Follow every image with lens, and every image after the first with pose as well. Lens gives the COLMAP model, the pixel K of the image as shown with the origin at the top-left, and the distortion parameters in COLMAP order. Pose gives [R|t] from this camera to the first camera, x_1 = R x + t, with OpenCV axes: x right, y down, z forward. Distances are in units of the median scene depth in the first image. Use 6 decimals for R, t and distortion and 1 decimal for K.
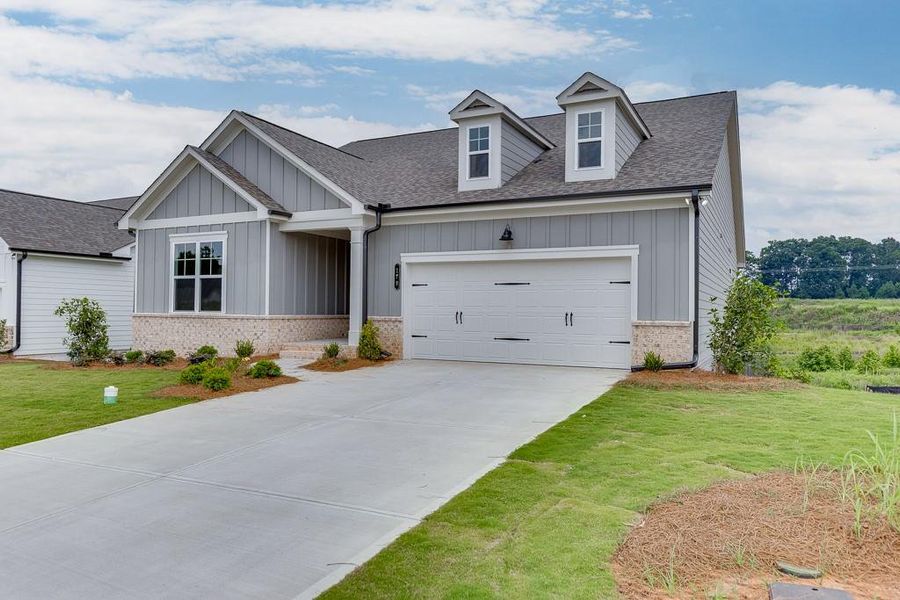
lens RADIAL K [[628.2, 0, 450.0], [0, 628.2, 300.0], [0, 0, 1]] dist [-0.024642, -0.000322]
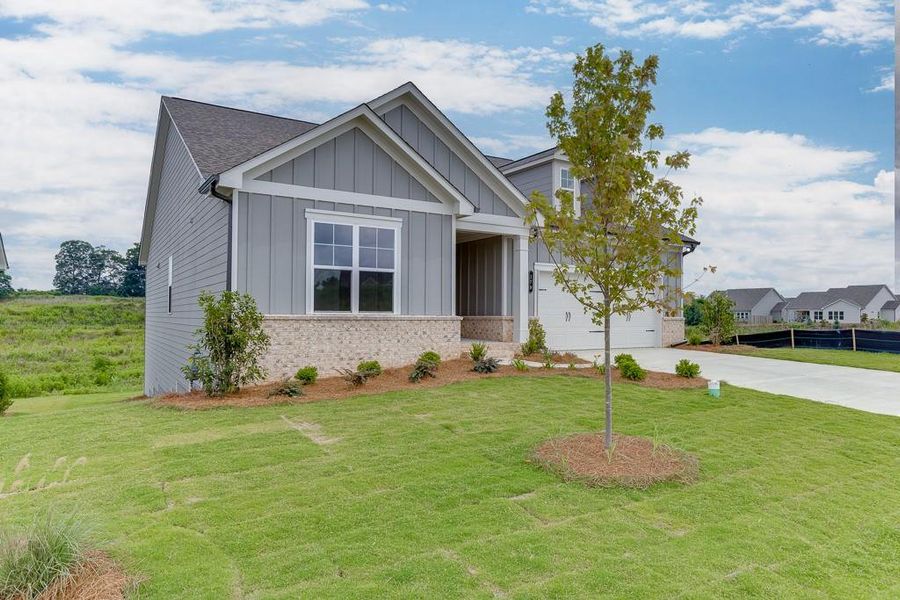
lens RADIAL K [[584.1, 0, 450.0], [0, 584.1, 300.0], [0, 0, 1]] dist [-0.000545, 0.000045]
pose [[0.523426, 0.014778, 0.851943, -0.979876], [-0.016410, 0.999839, -0.007261, 0.006212], [-0.851913, -0.010180, 0.523584, 0.505604]]
